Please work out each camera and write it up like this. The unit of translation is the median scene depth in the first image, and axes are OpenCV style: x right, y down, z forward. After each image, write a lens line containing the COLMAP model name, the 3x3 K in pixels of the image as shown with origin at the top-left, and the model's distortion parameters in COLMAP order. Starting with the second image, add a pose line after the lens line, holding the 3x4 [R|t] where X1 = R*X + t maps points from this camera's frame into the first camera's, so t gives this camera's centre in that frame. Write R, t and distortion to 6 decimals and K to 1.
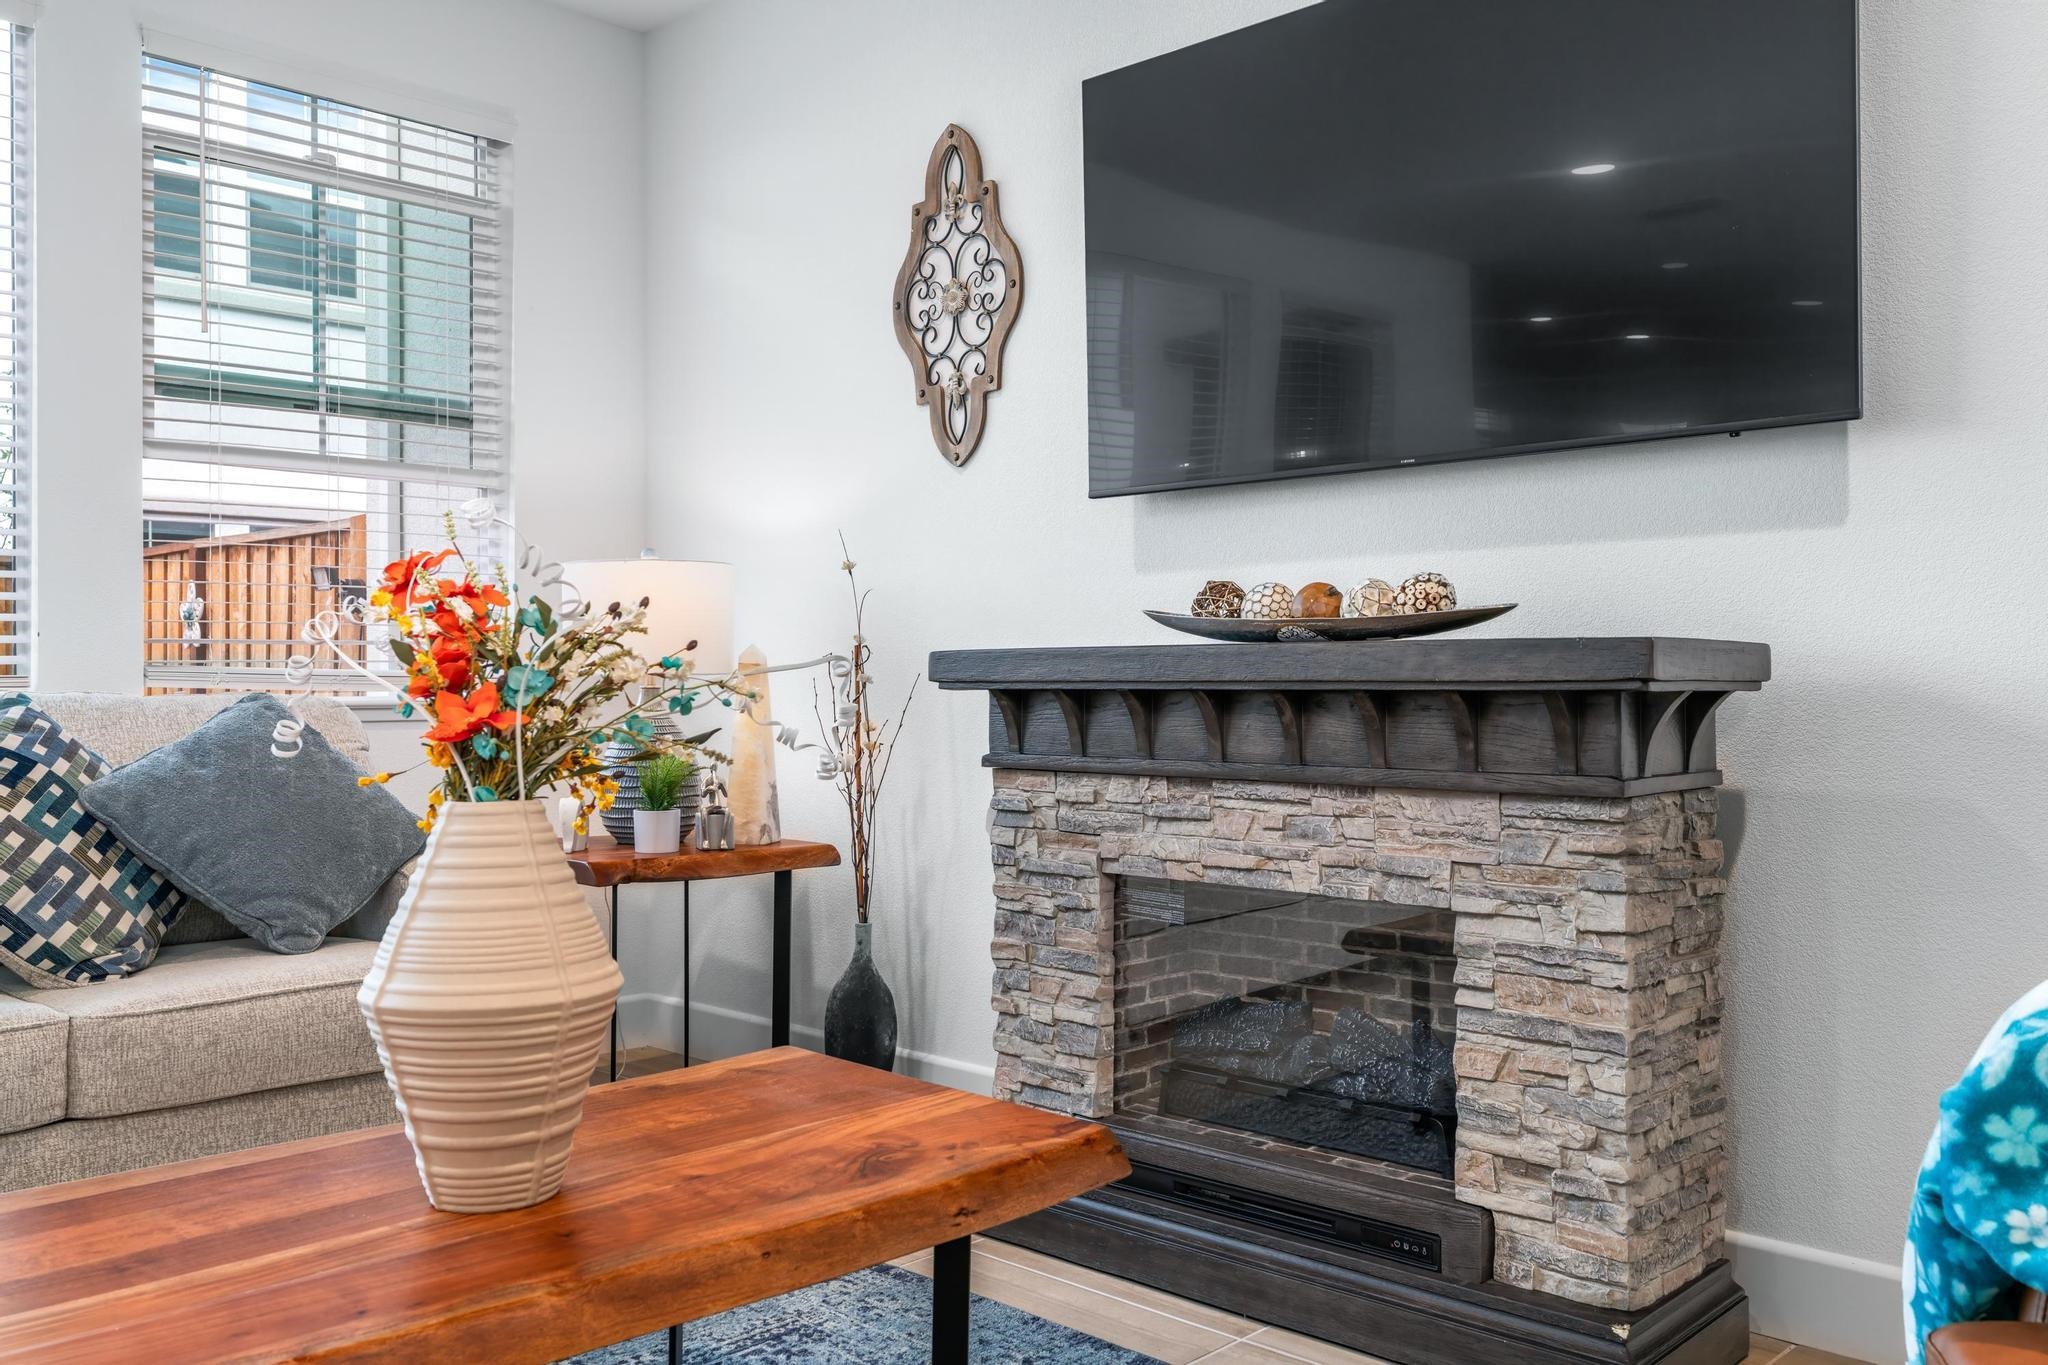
lens RADIAL K [[1702.9, 0, 1023.5], [0, 1702.9, 685.7], [0, 0, 1]] dist [-0.001468, -0.004162]
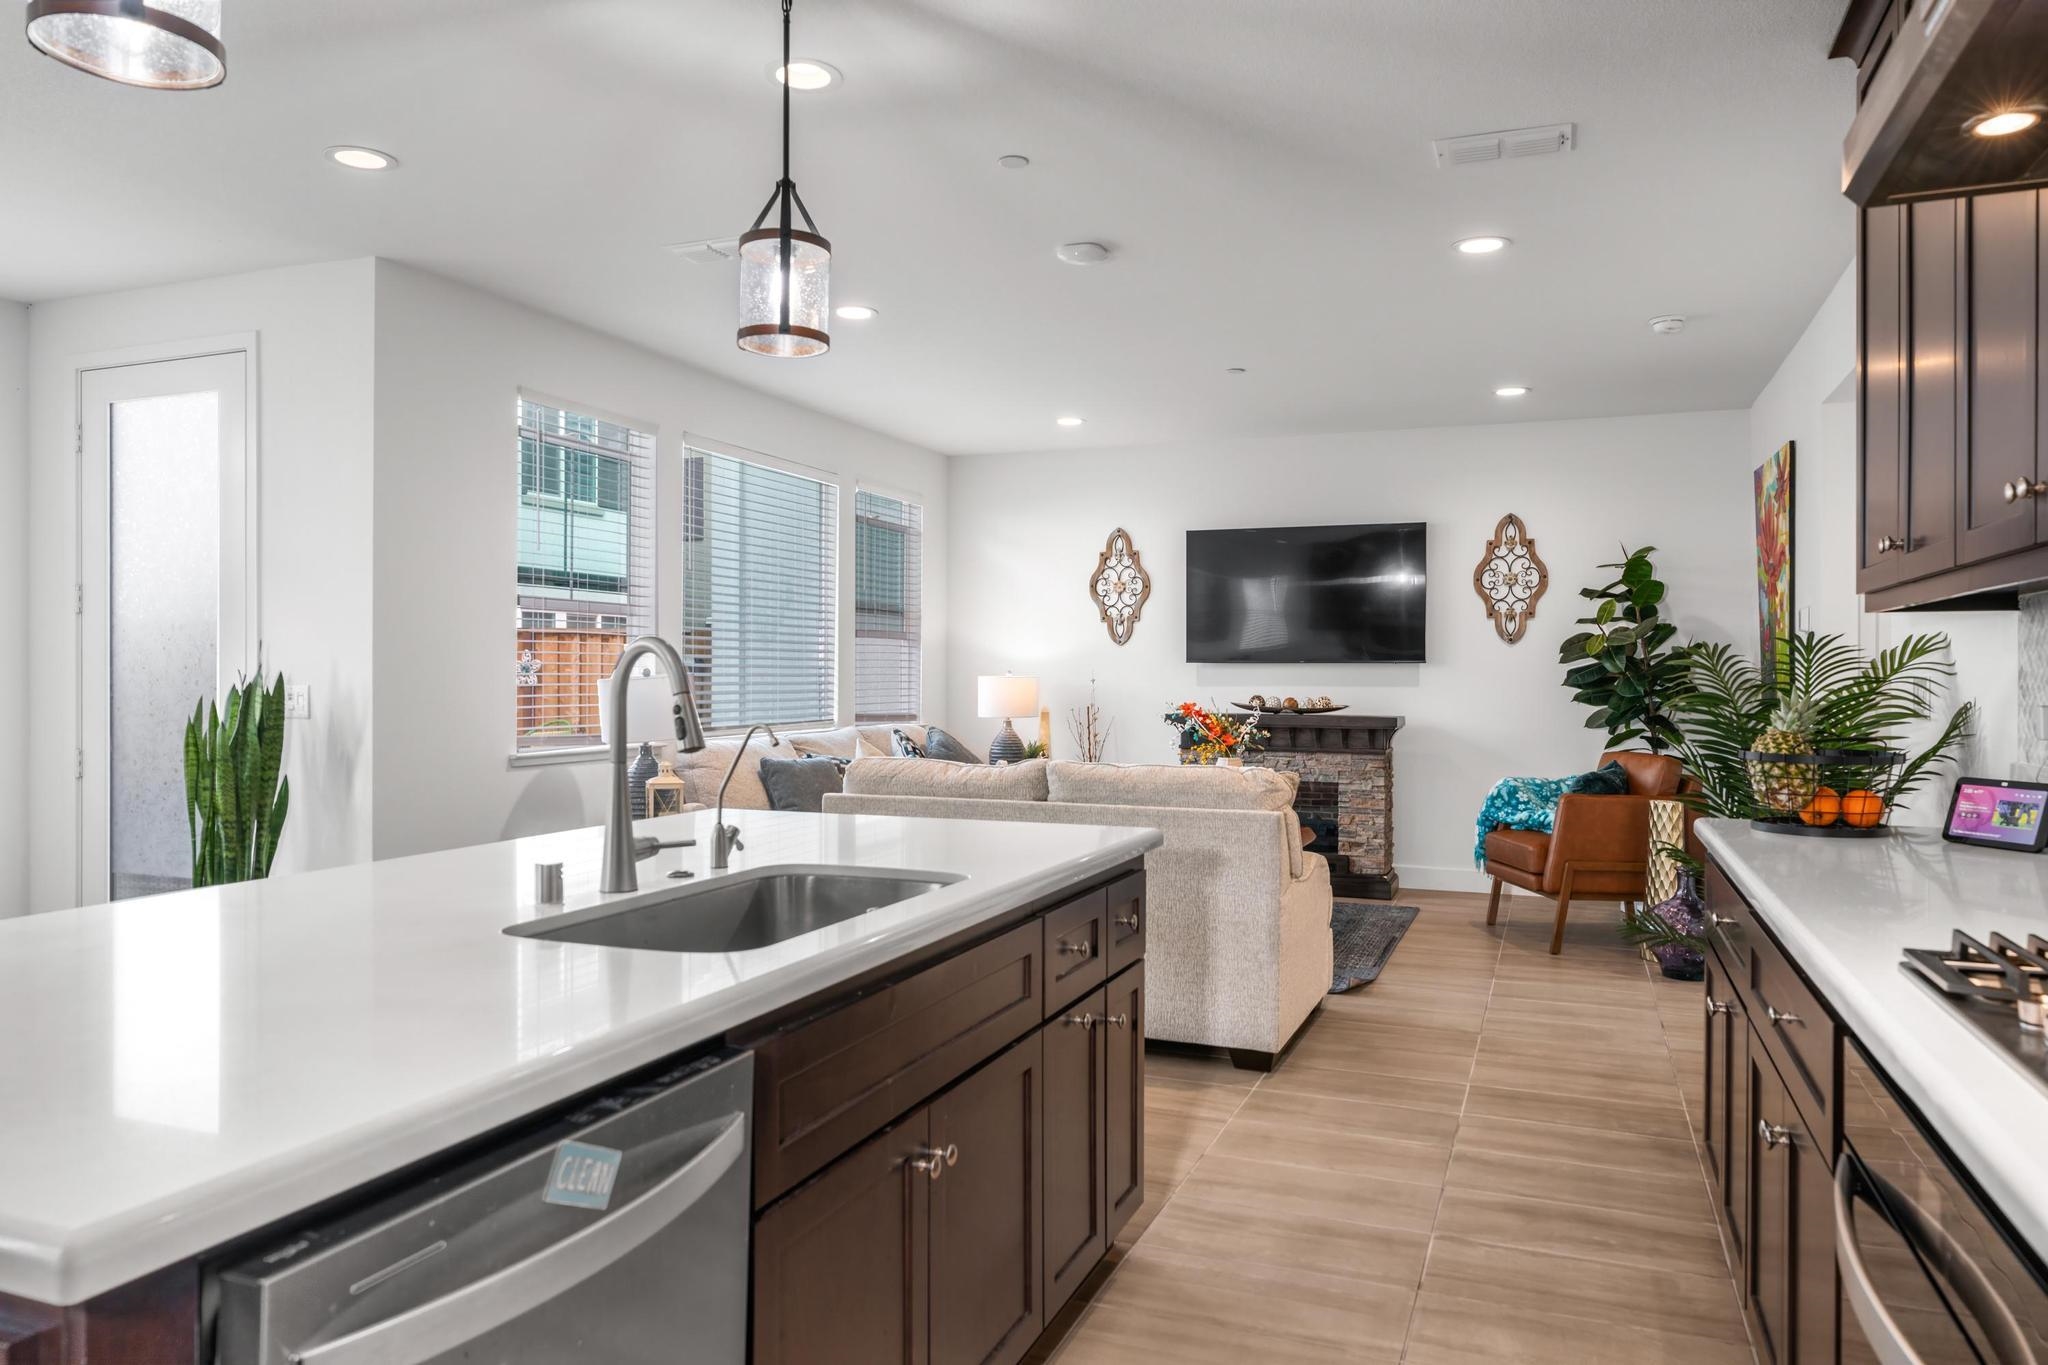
lens RADIAL K [[1380.7, 0, 1021.4], [0, 1380.7, 676.7], [0, 0, 1]] dist [0.002482, -0.002081]
pose [[0.925662, 0.008212, 0.378262, -1.439046], [-0.008237, 0.999965, -0.001551, -0.092198], [-0.378261, -0.001680, 0.925697, -1.487141]]
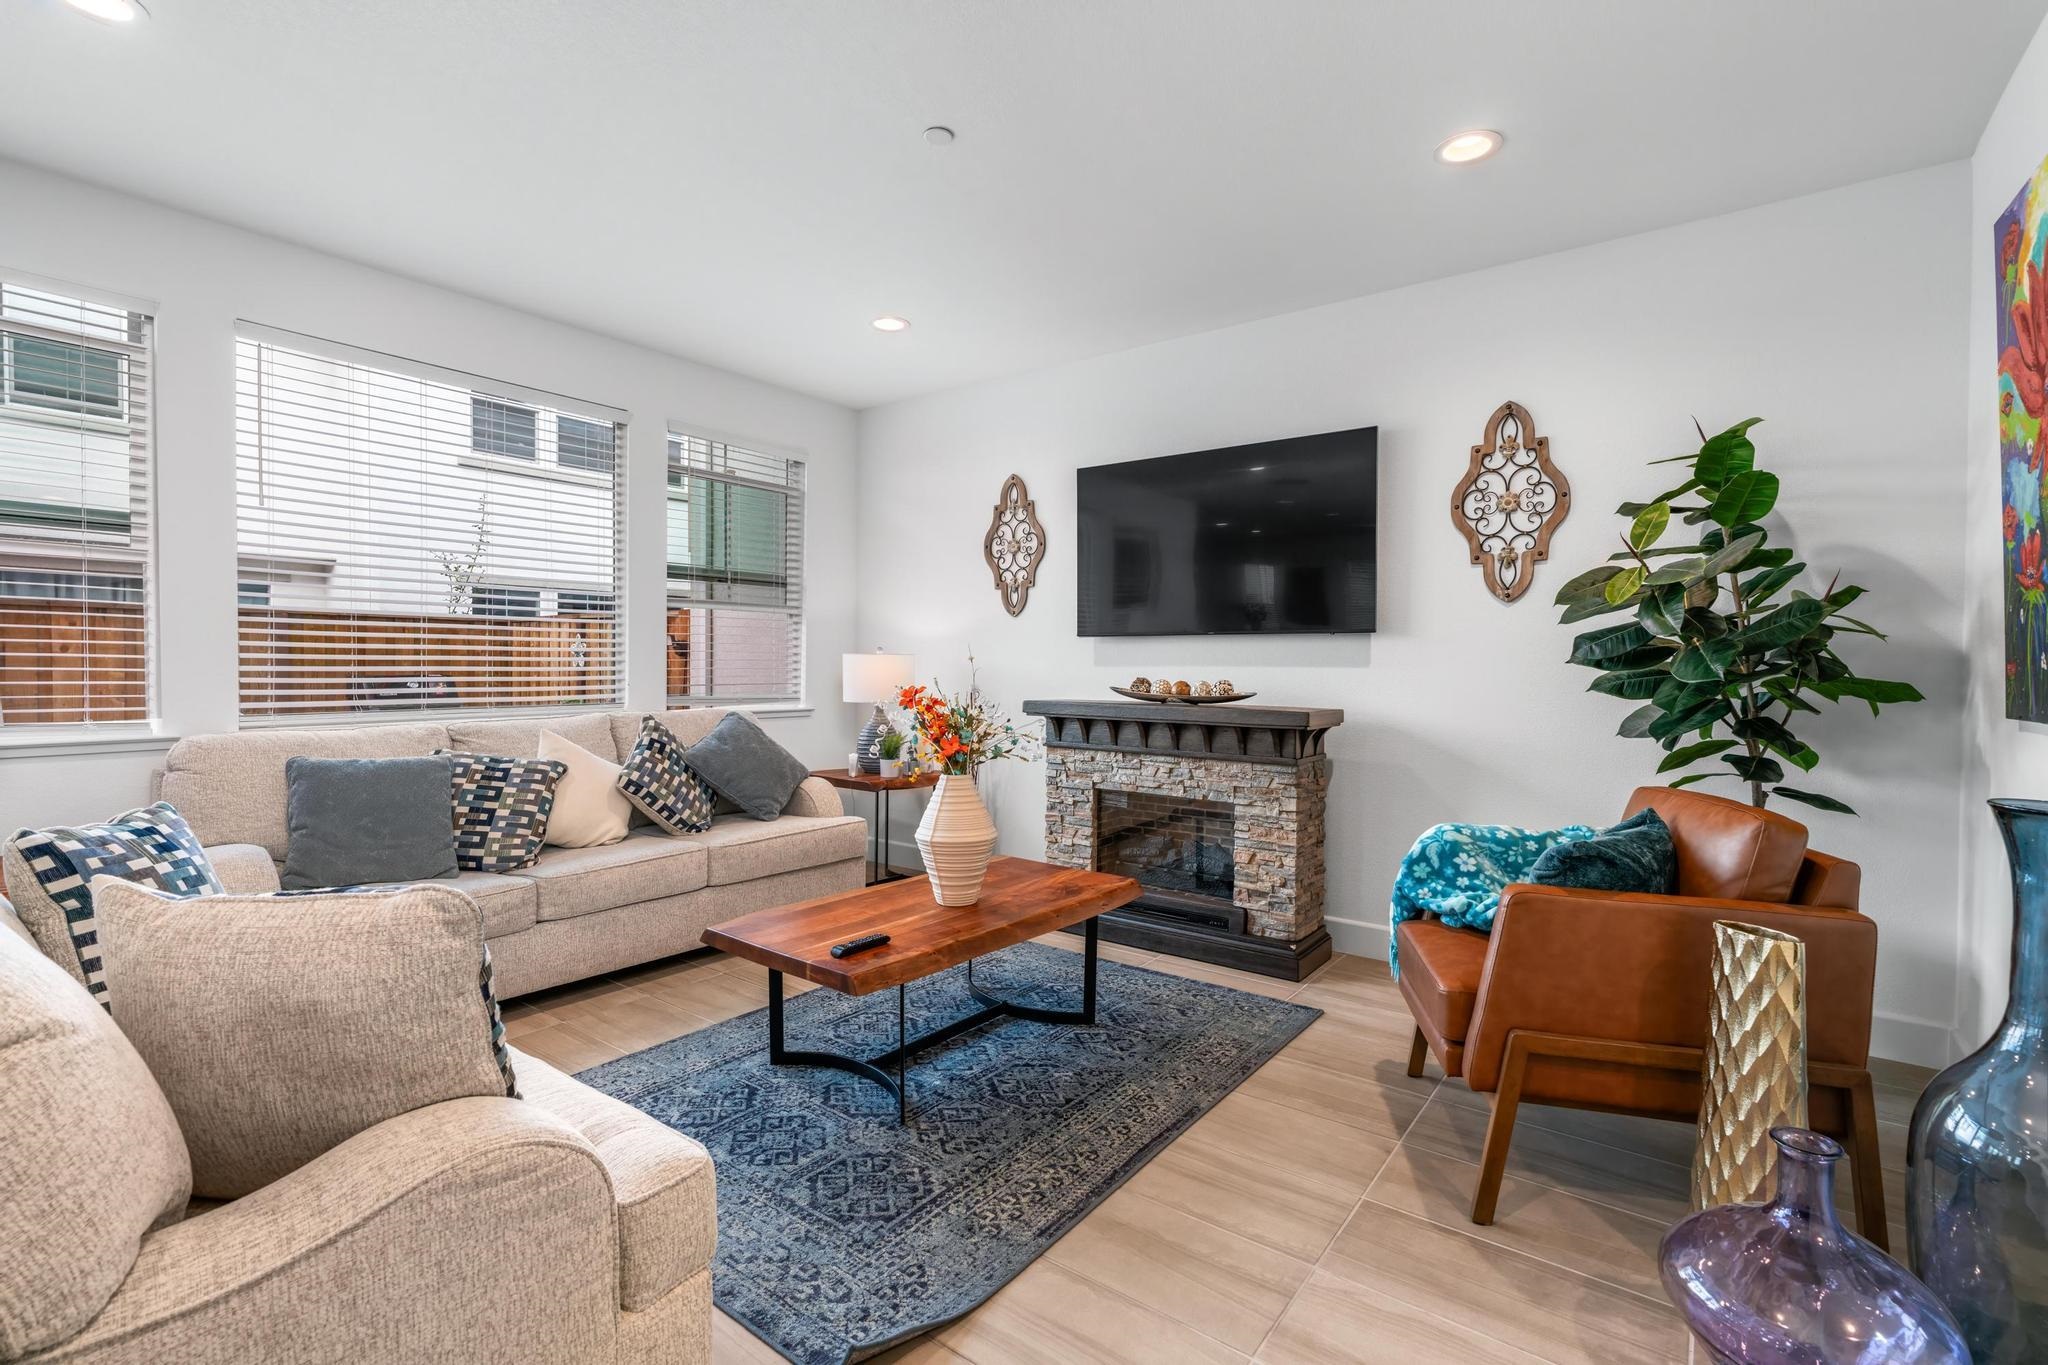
lens RADIAL K [[928.9, 0, 1024.3], [0, 928.9, 685.2], [0, 0, 1]] dist [-0.011295, 0.001142]
pose [[0.992758, 0.010188, 0.119697, -0.238663], [-0.012703, 0.999714, 0.020271, -0.077484], [-0.119457, -0.021644, 0.992603, -0.409339]]
